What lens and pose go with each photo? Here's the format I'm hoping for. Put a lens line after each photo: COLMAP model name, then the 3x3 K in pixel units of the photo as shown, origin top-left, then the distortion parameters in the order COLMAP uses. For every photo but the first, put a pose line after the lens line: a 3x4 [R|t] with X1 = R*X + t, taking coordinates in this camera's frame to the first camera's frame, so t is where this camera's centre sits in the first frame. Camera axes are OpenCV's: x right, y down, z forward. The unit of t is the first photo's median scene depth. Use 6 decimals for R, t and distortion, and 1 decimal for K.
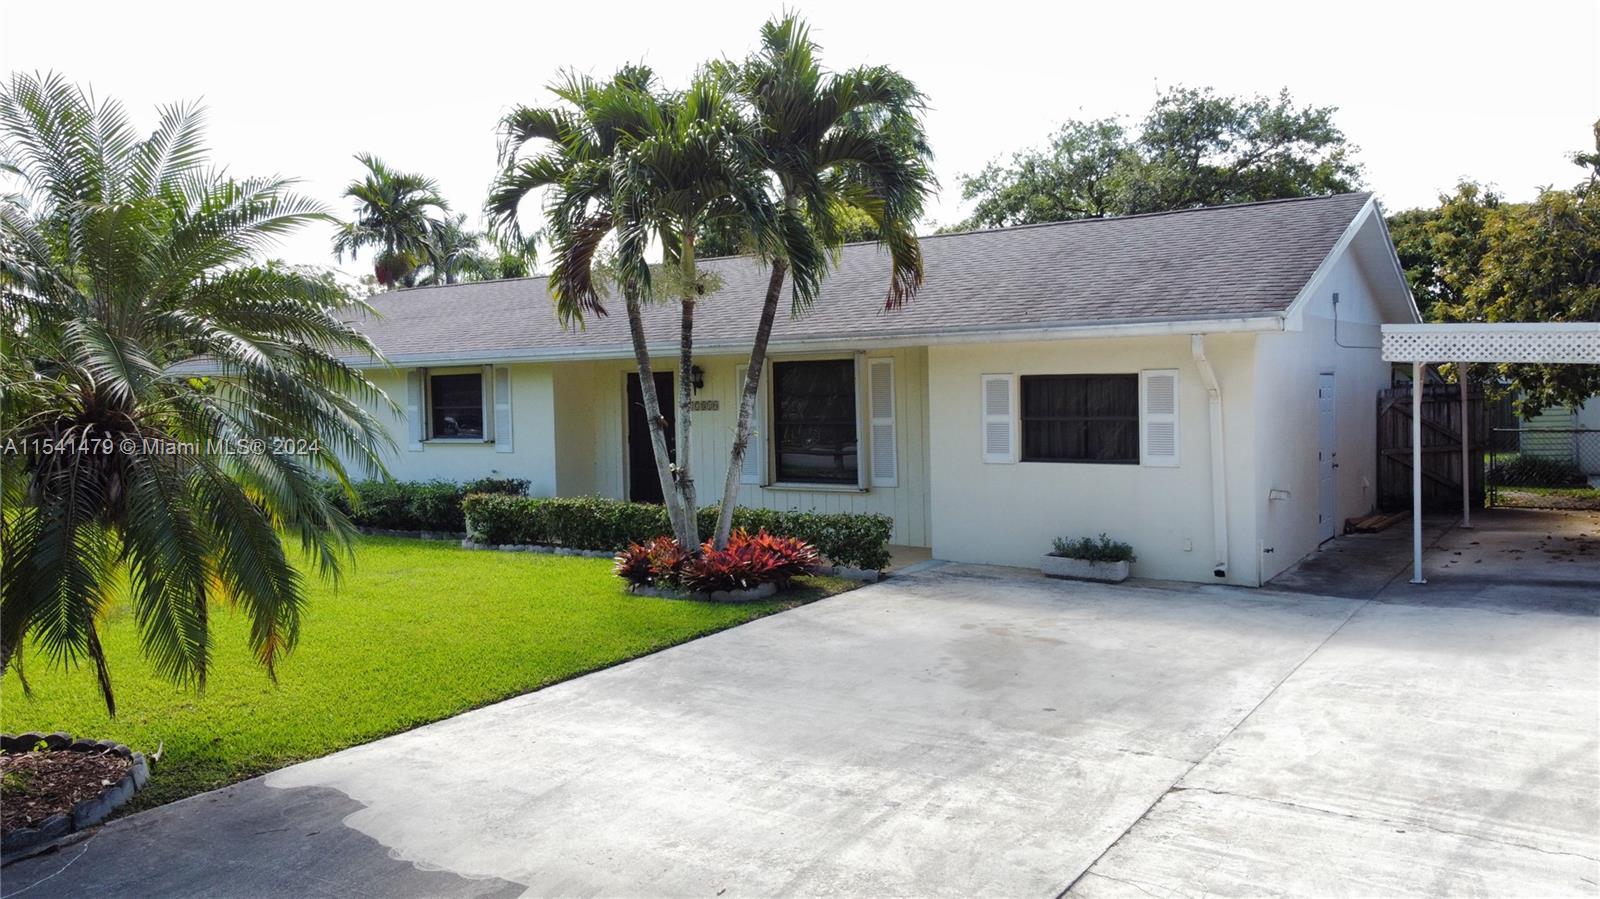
lens RADIAL K [[1213.7, 0, 790.4], [0, 1213.7, 449.6], [0, 0, 1]] dist [0.002447, -0.008806]
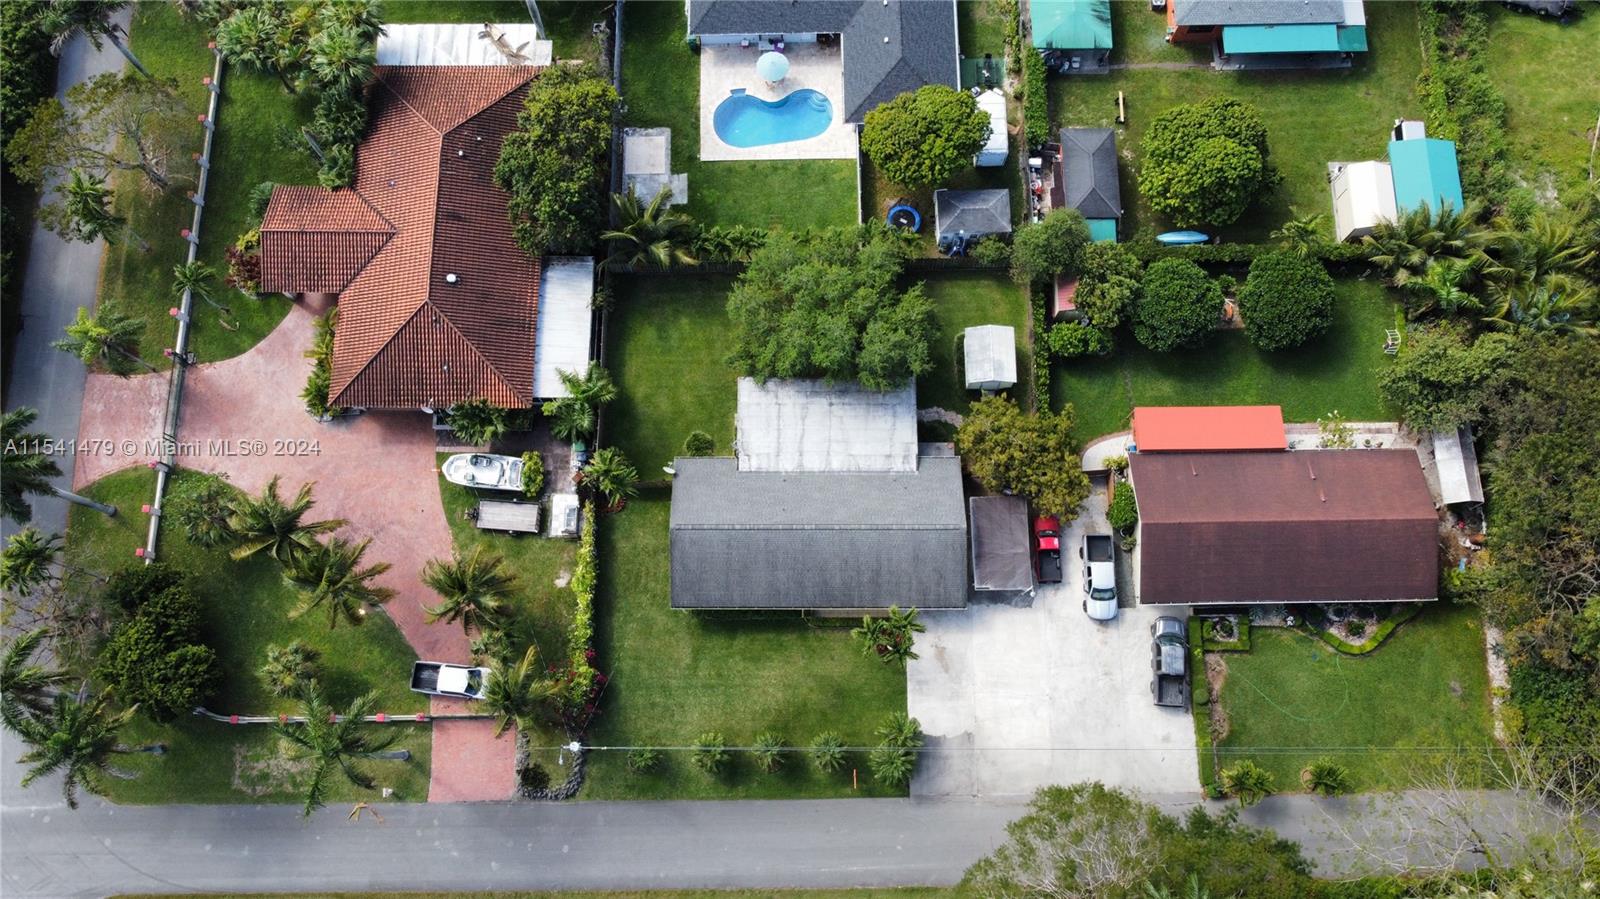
lens RADIAL K [[1213.7, 0, 780.1], [0, 1213.7, 442.7], [0, 0, 1]] dist [0.002447, -0.008806]
pose [[0.823129, -0.549526, 0.143108, -0.929553], [0.034414, 0.299827, 0.953373, -6.785991], [-0.566811, -0.779824, 0.265707, 0.441190]]
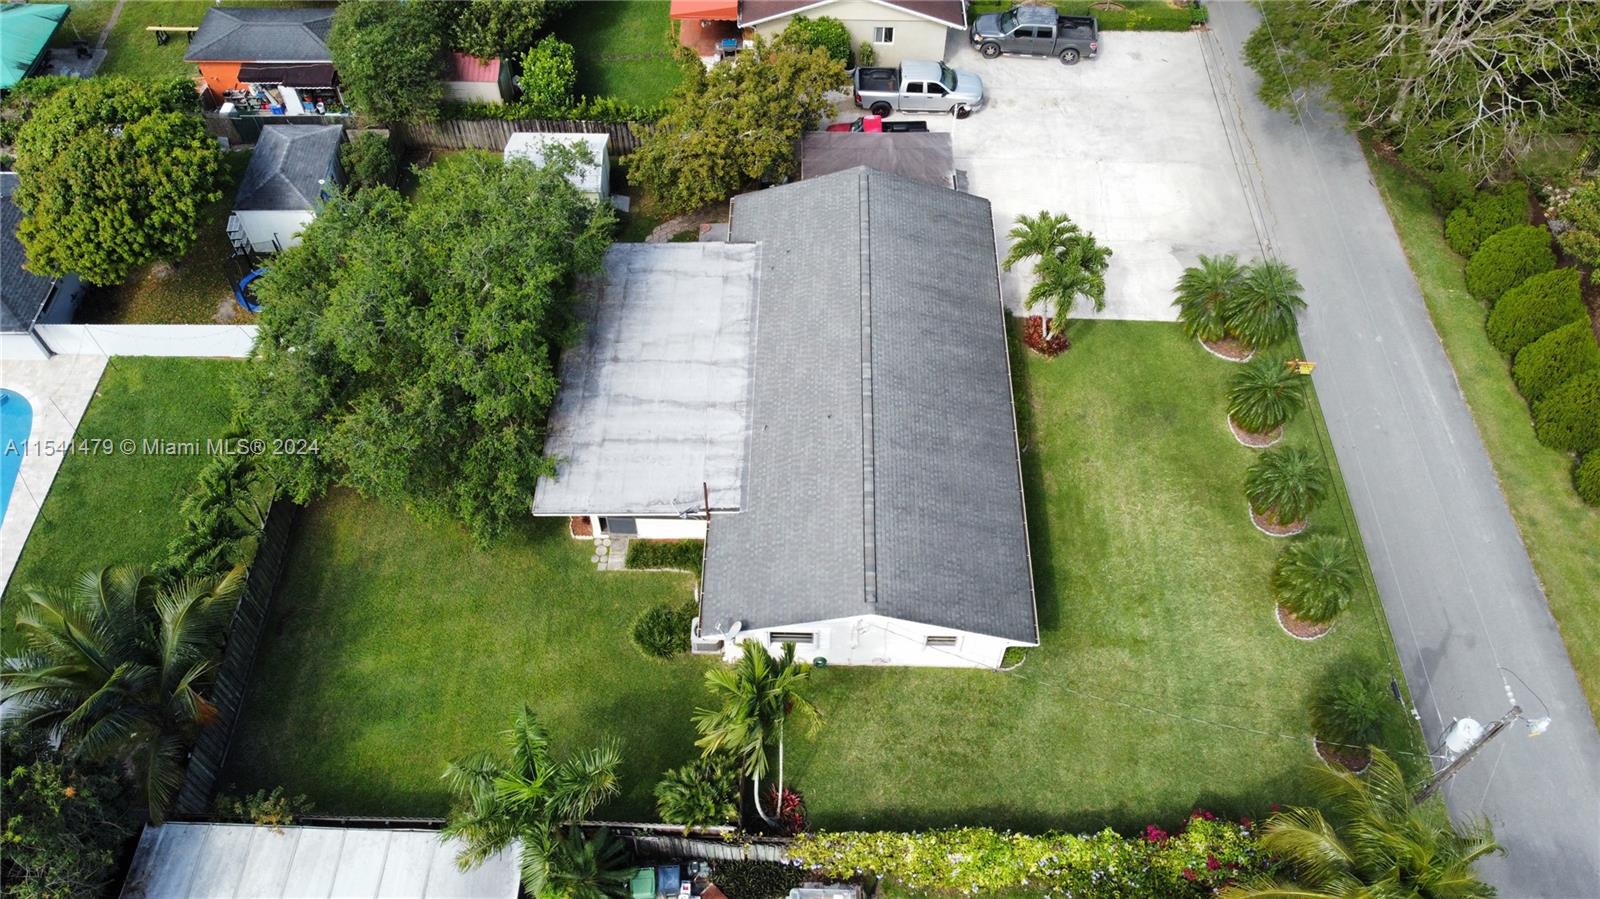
lens RADIAL K [[1213.7, 0, 793.5], [0, 1213.7, 446.1], [0, 0, 1]] dist [0.002447, -0.008806]
pose [[-0.551818, -0.663412, 0.505352, -1.846995], [0.050102, 0.578497, 0.814144, -2.946949], [-0.832458, 0.474579, -0.285987, 3.009411]]
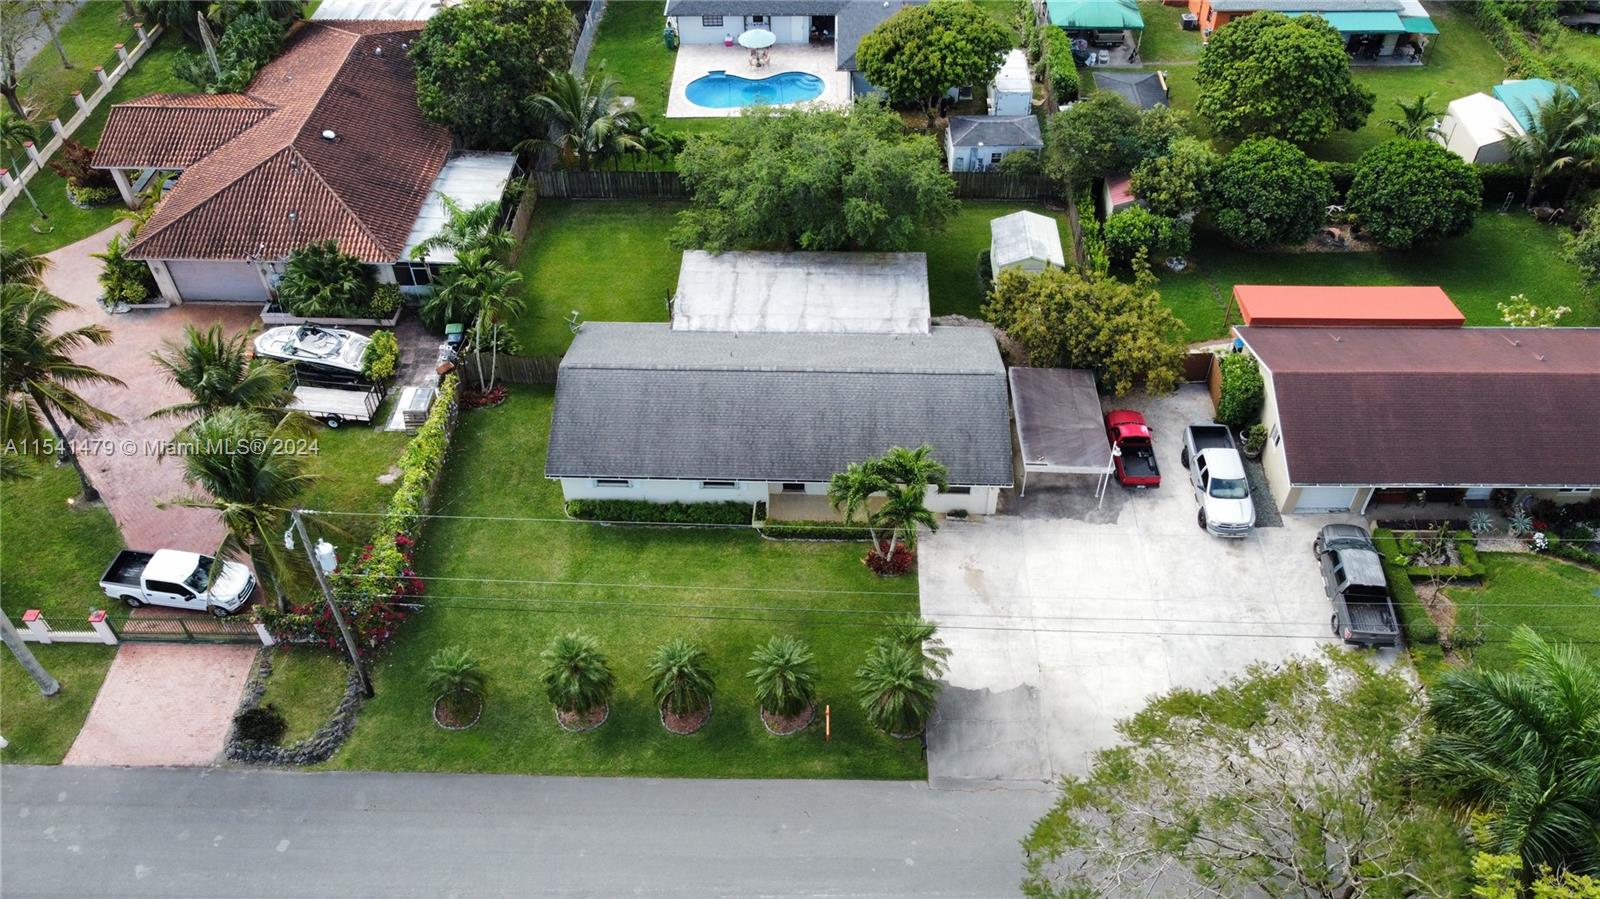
lens RADIAL K [[1213.7, 0, 784.8], [0, 1213.7, 445.0], [0, 0, 1]] dist [0.002447, -0.008806]
pose [[0.845048, -0.372707, 0.383385, -1.847939], [0.027170, 0.746027, 0.665361, -3.017902], [-0.534000, -0.551845, 0.640555, -1.261243]]
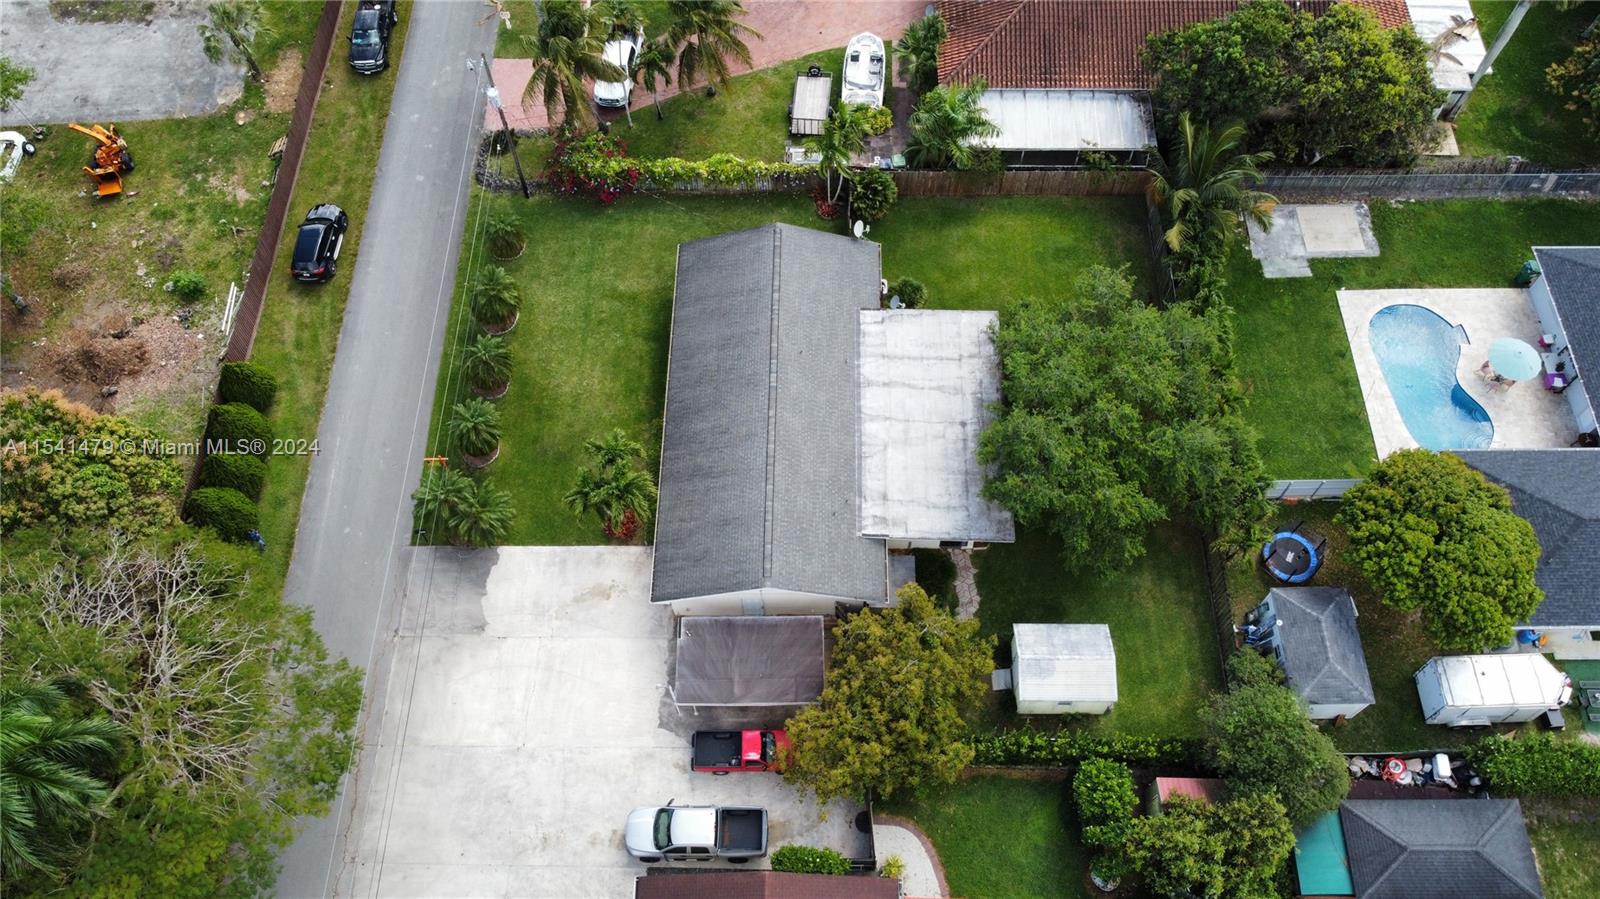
lens RADIAL K [[1213.7, 0, 790.4], [0, 1213.7, 437.5], [0, 0, 1]] dist [0.002447, -0.008806]
pose [[0.555032, 0.729315, -0.400048, 1.978999], [-0.025585, 0.495666, 0.868136, -4.239611], [0.831435, -0.471609, 0.293770, 0.333998]]
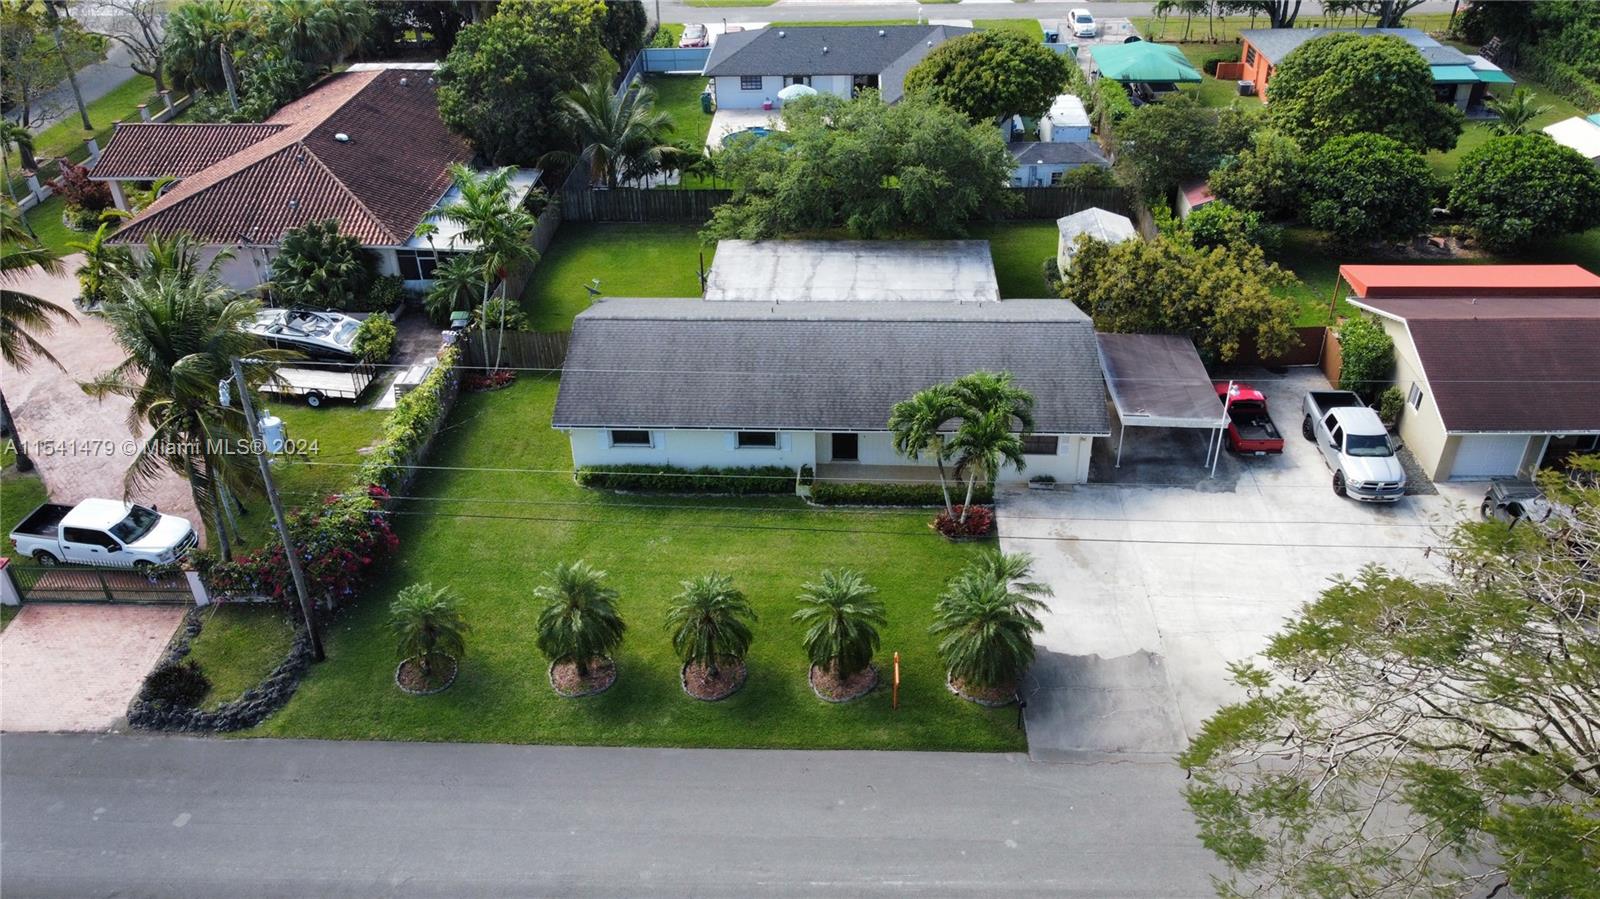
lens RADIAL K [[1213.7, 0, 786.7], [0, 1213.7, 442.3], [0, 0, 1]] dist [0.002447, -0.008806]
pose [[0.855033, -0.283623, 0.434138, -1.947302], [0.033583, 0.865706, 0.499425, -1.857643], [-0.517485, -0.412445, 0.749732, -1.222270]]
